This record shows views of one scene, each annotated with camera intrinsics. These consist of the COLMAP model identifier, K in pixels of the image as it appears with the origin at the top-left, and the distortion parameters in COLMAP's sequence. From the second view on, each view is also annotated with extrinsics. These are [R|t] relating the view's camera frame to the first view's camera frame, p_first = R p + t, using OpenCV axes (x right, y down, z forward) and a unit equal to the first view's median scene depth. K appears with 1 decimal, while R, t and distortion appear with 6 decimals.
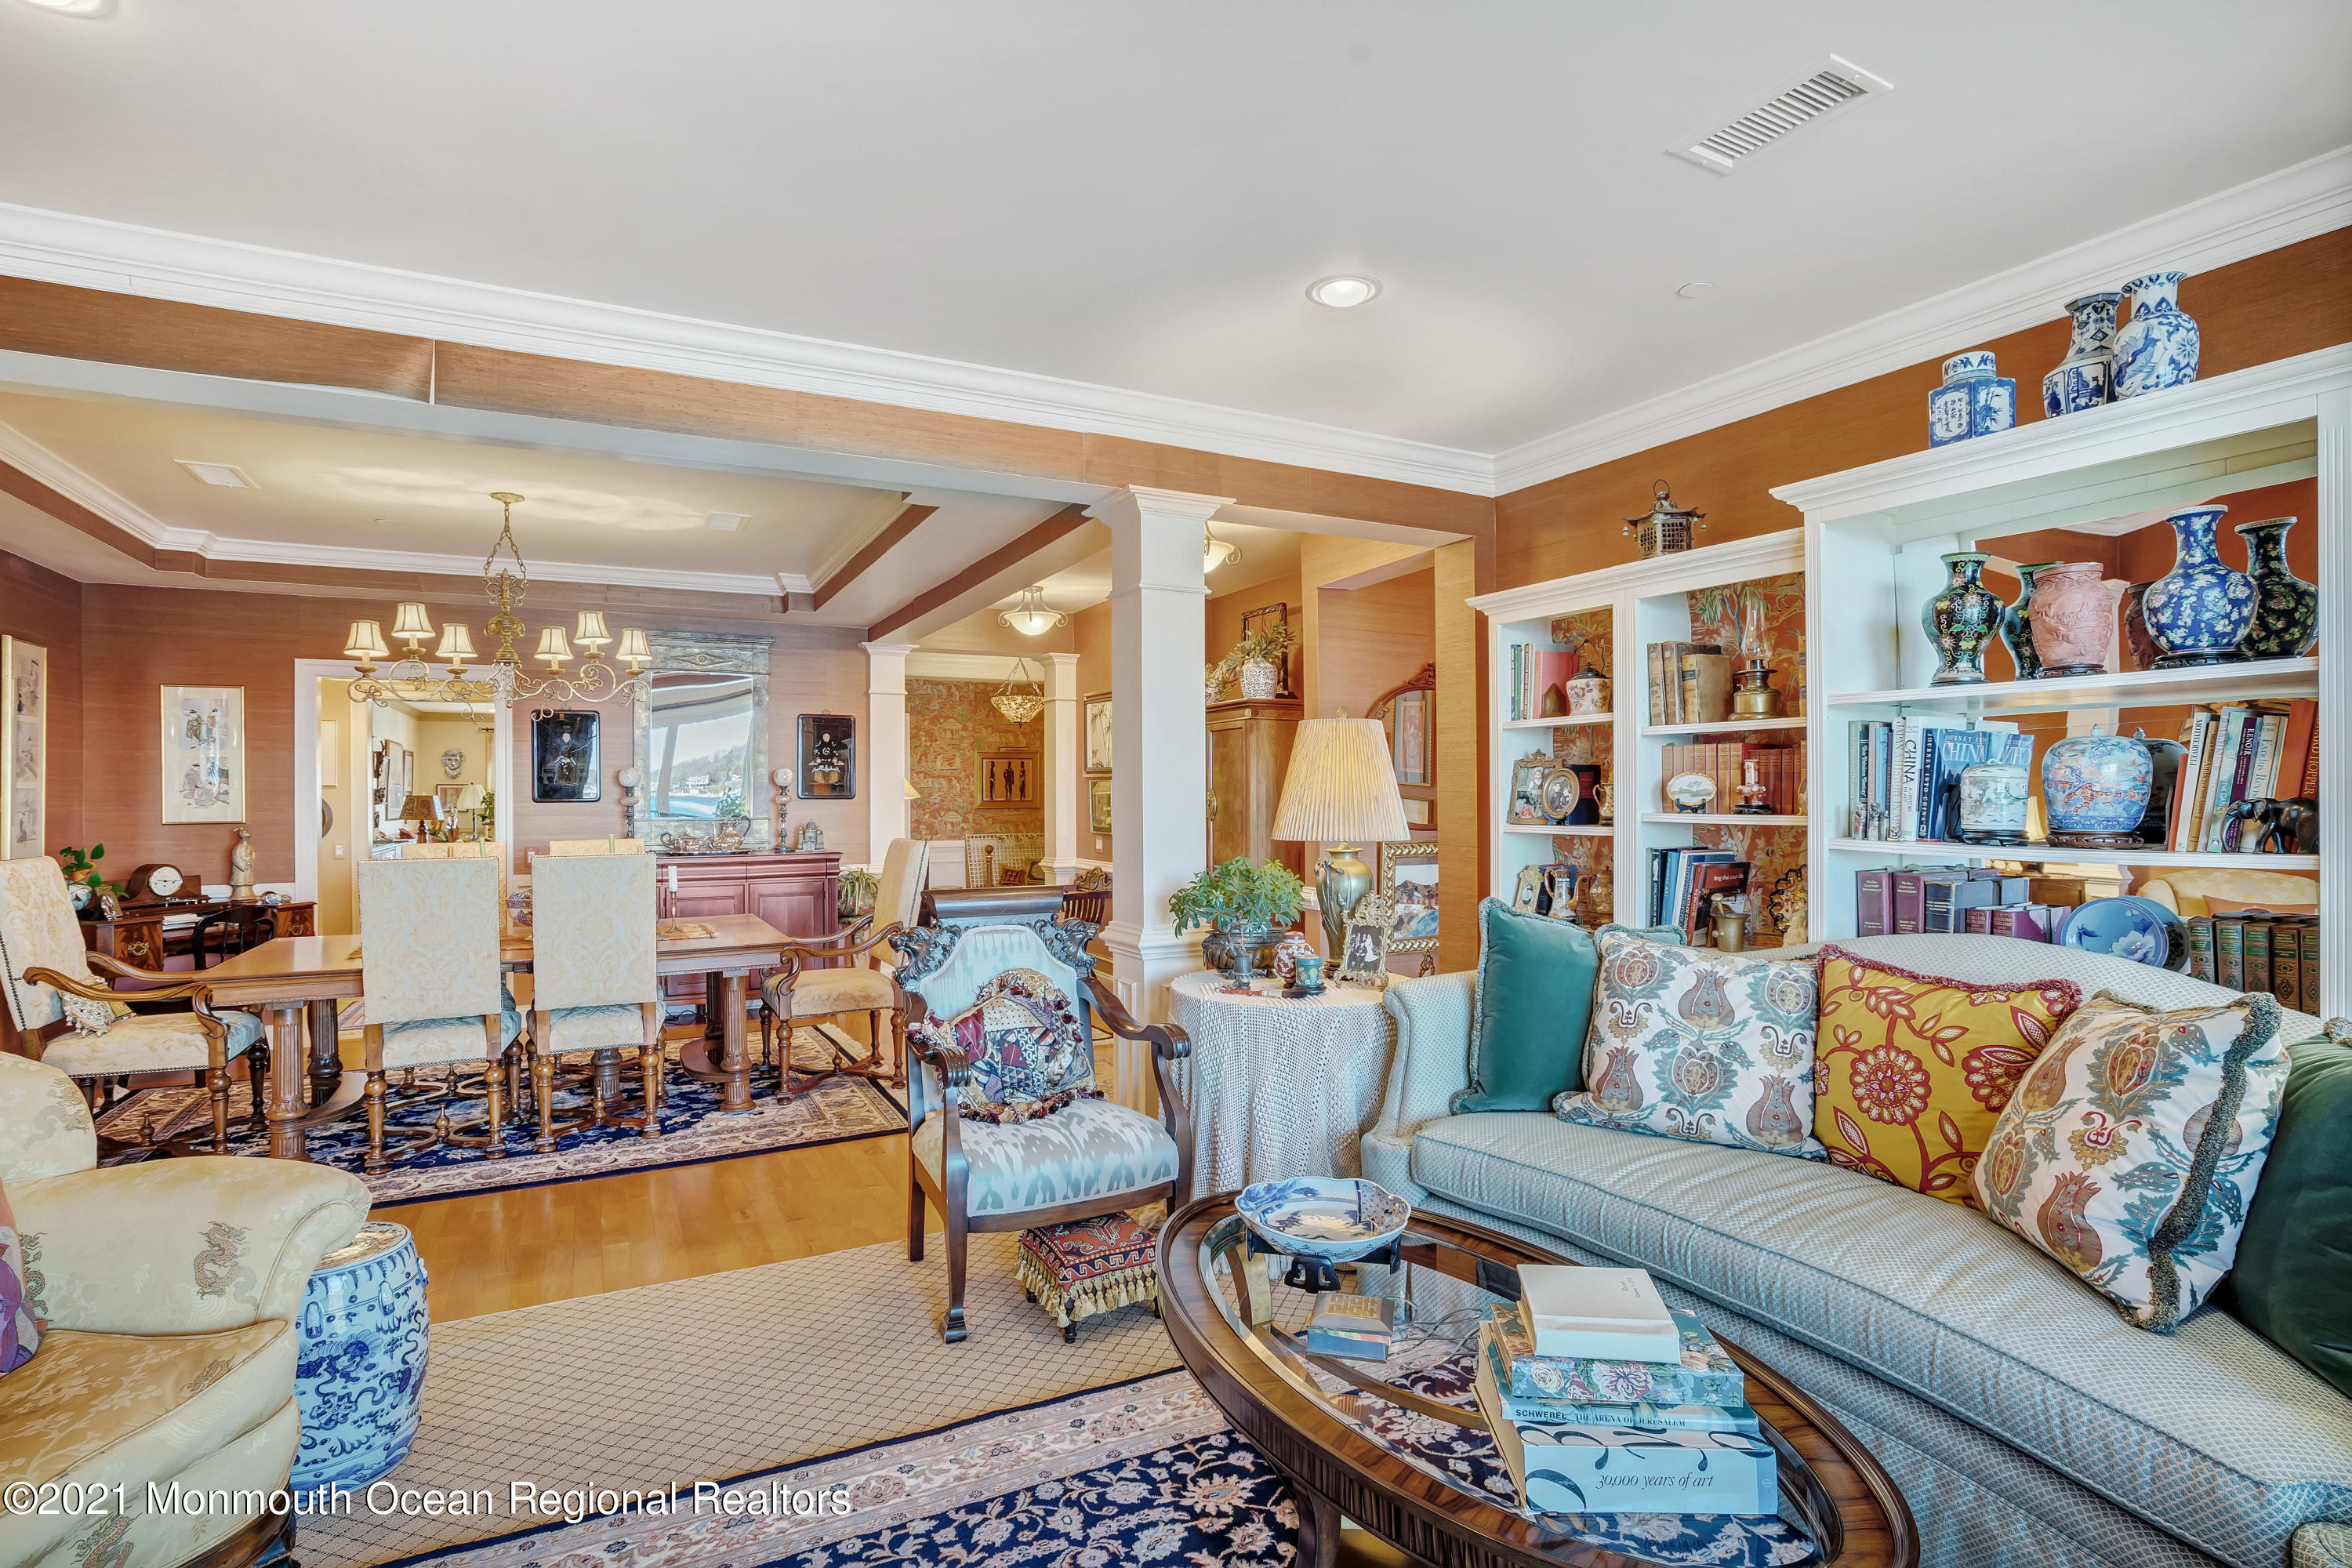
lens RADIAL K [[1112.6, 0, 1154.1], [0, 1112.6, 795.3], [0, 0, 1]] dist [-0.033477, 0.010233]
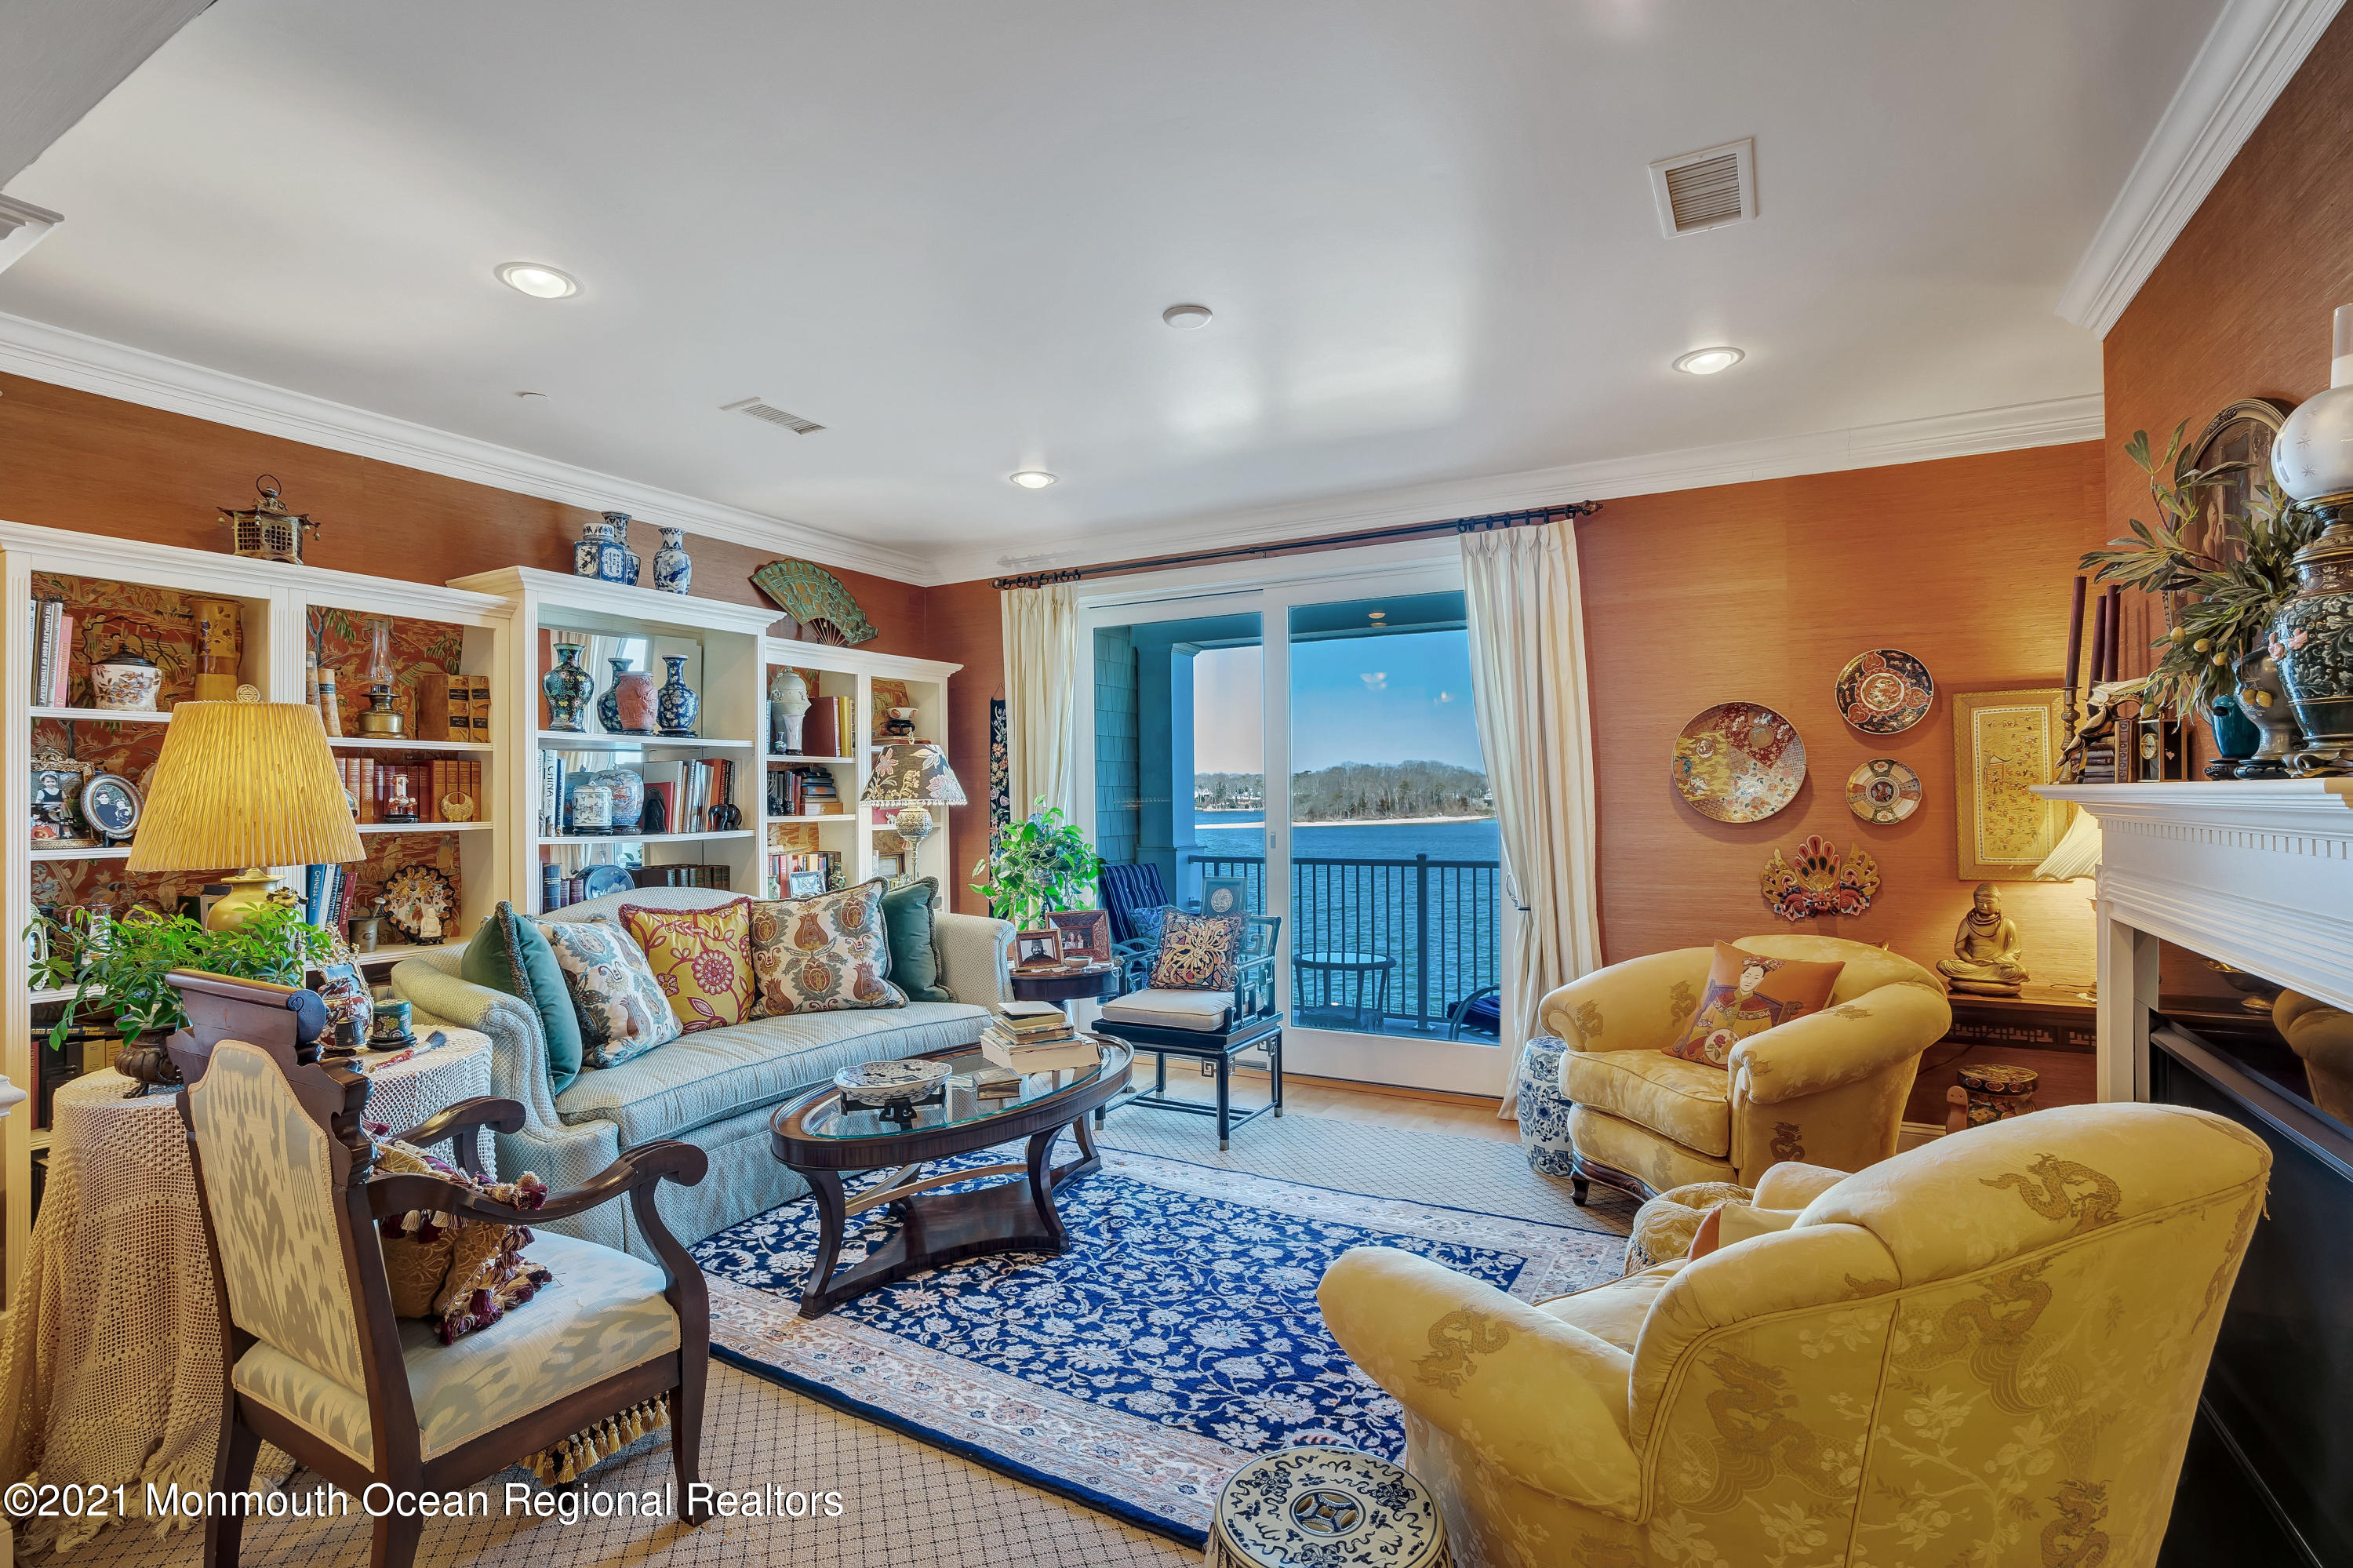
lens RADIAL K [[1113.1, 0, 1167.4], [0, 1113.1, 789.0], [0, 0, 1]] dist [-0.033477, 0.010233]
pose [[-0.541338, 0.017614, 0.840620, -0.783947], [0.014086, 0.999830, -0.011879, 0.006475], [-0.840687, 0.005411, -0.541495, 0.894392]]
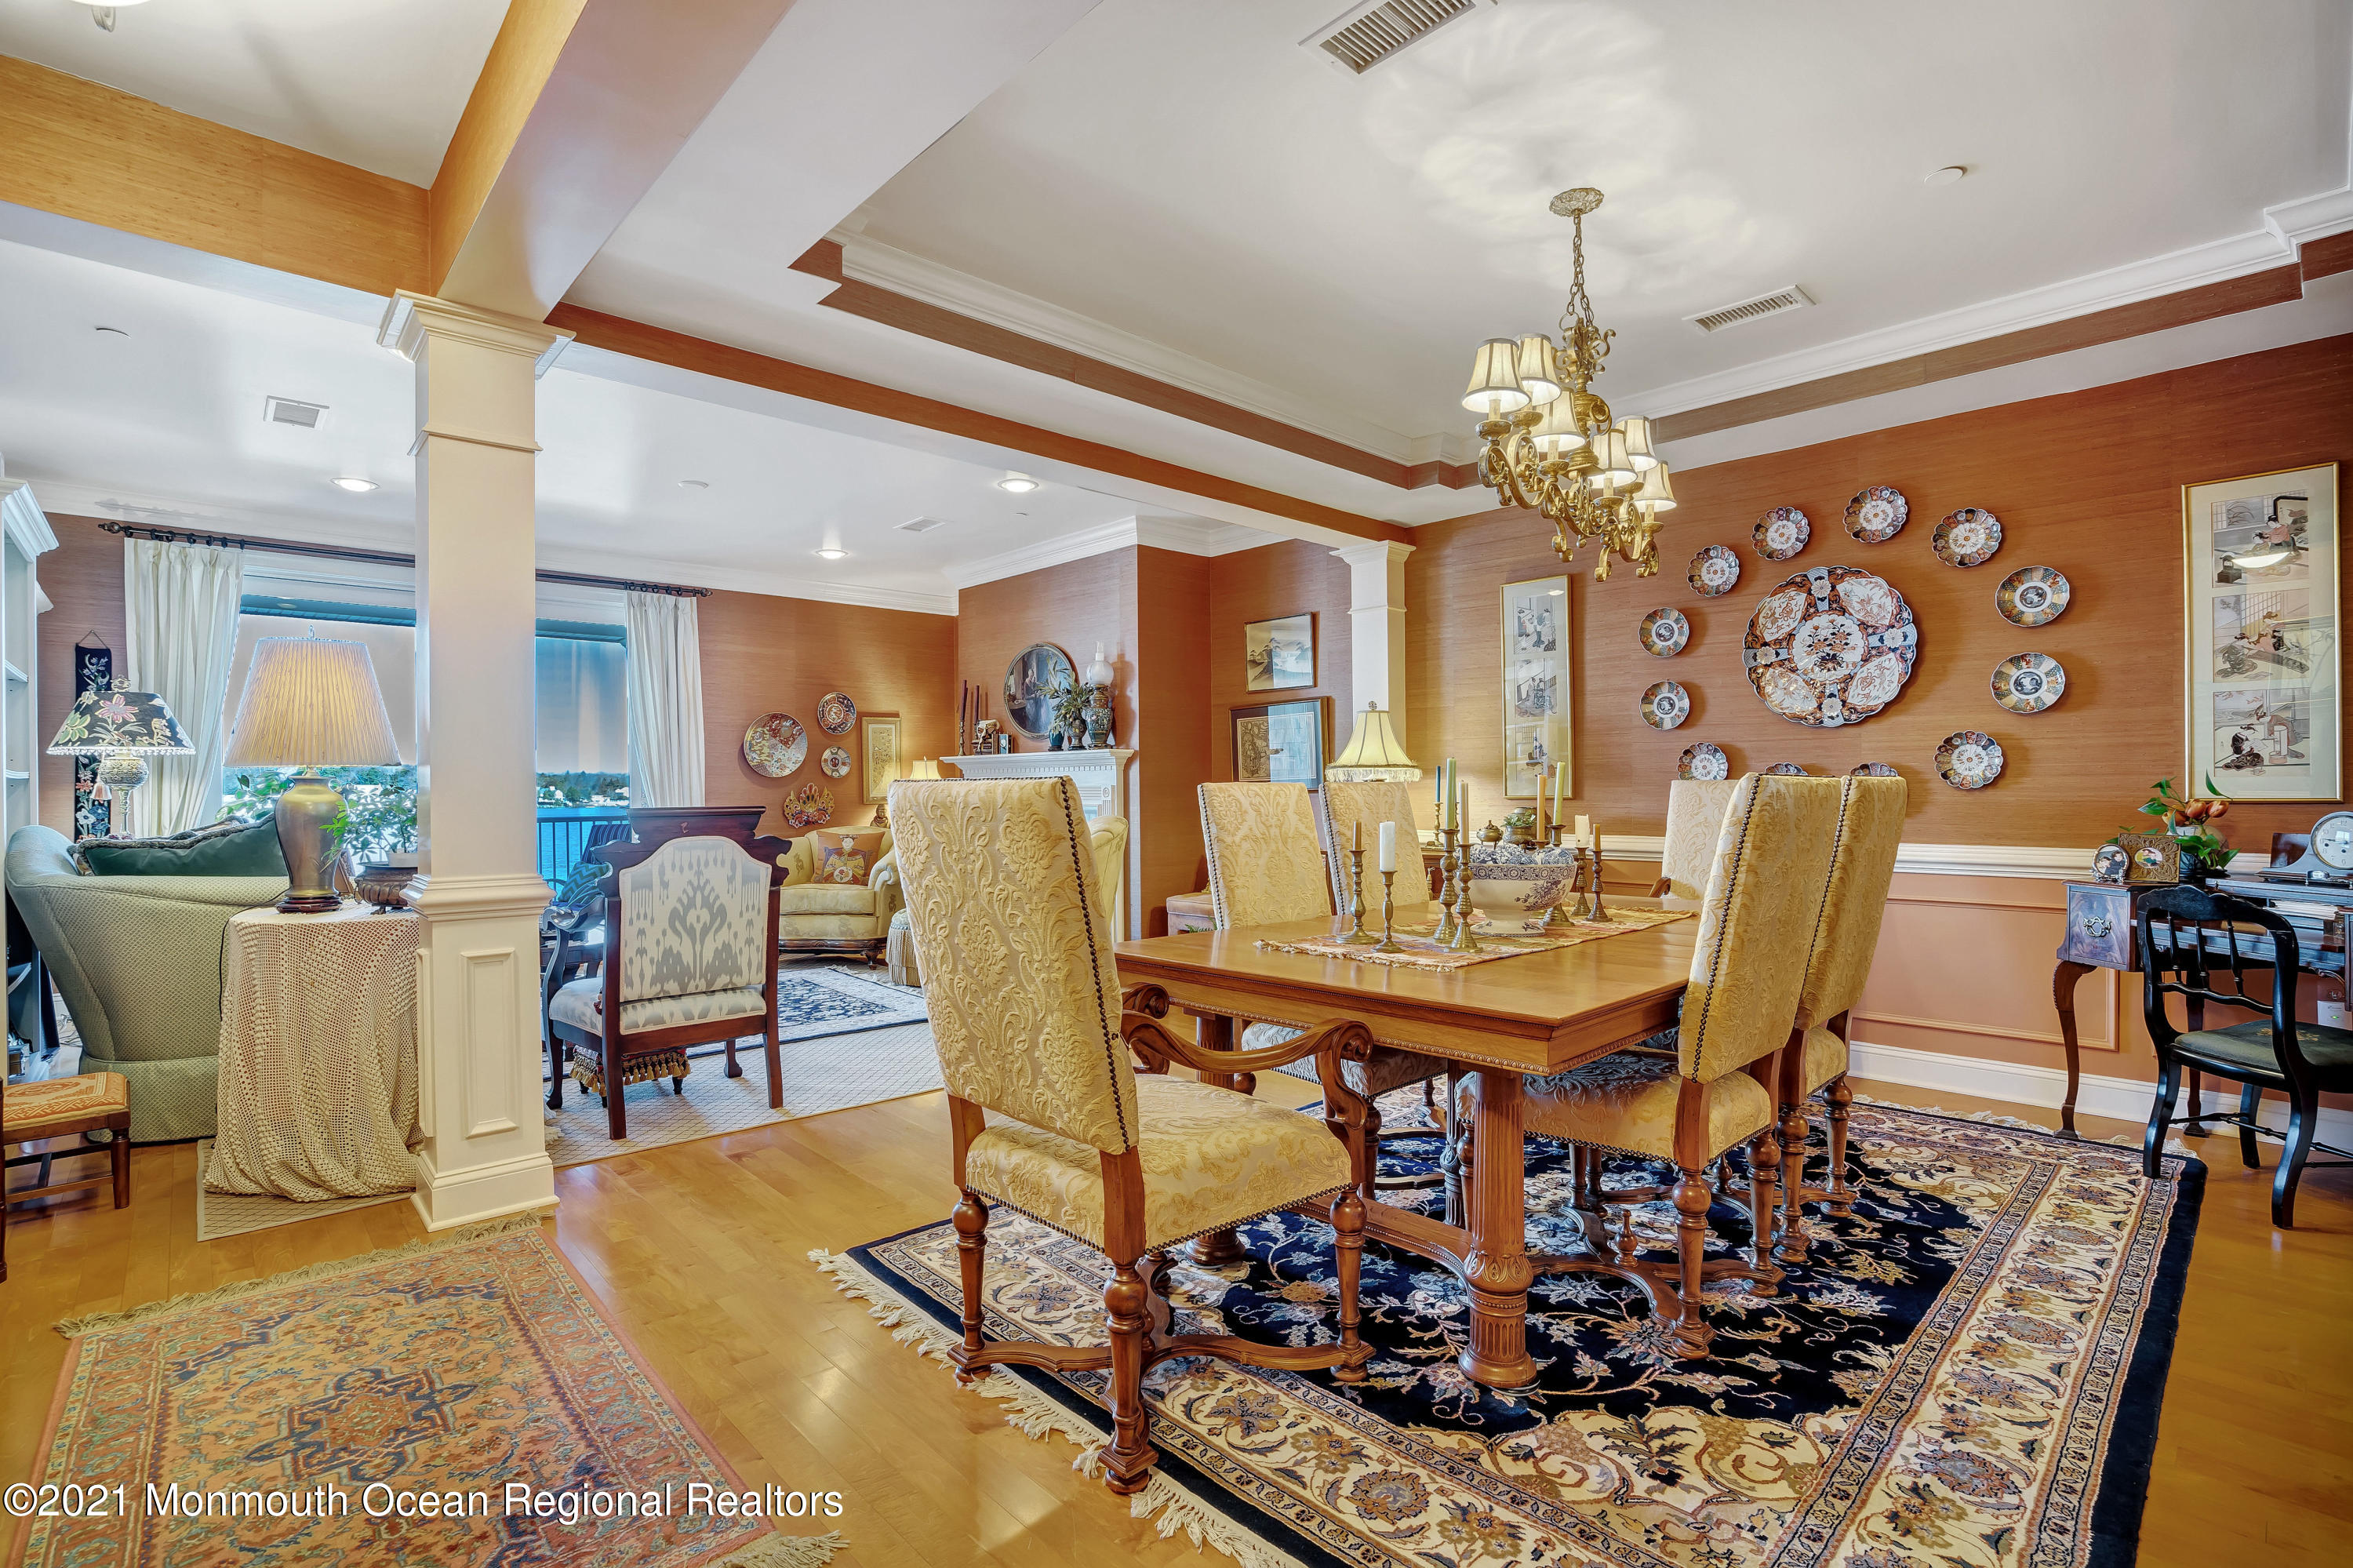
lens RADIAL K [[1113.1, 0, 1179.0], [0, 1113.1, 779.3], [0, 0, 1]] dist [-0.033477, 0.010233]
pose [[-0.962770, 0.010740, -0.270109, -0.295909], [0.012643, 0.999906, -0.005307, 0.064885], [0.270027, -0.008524, -0.962815, 2.127168]]
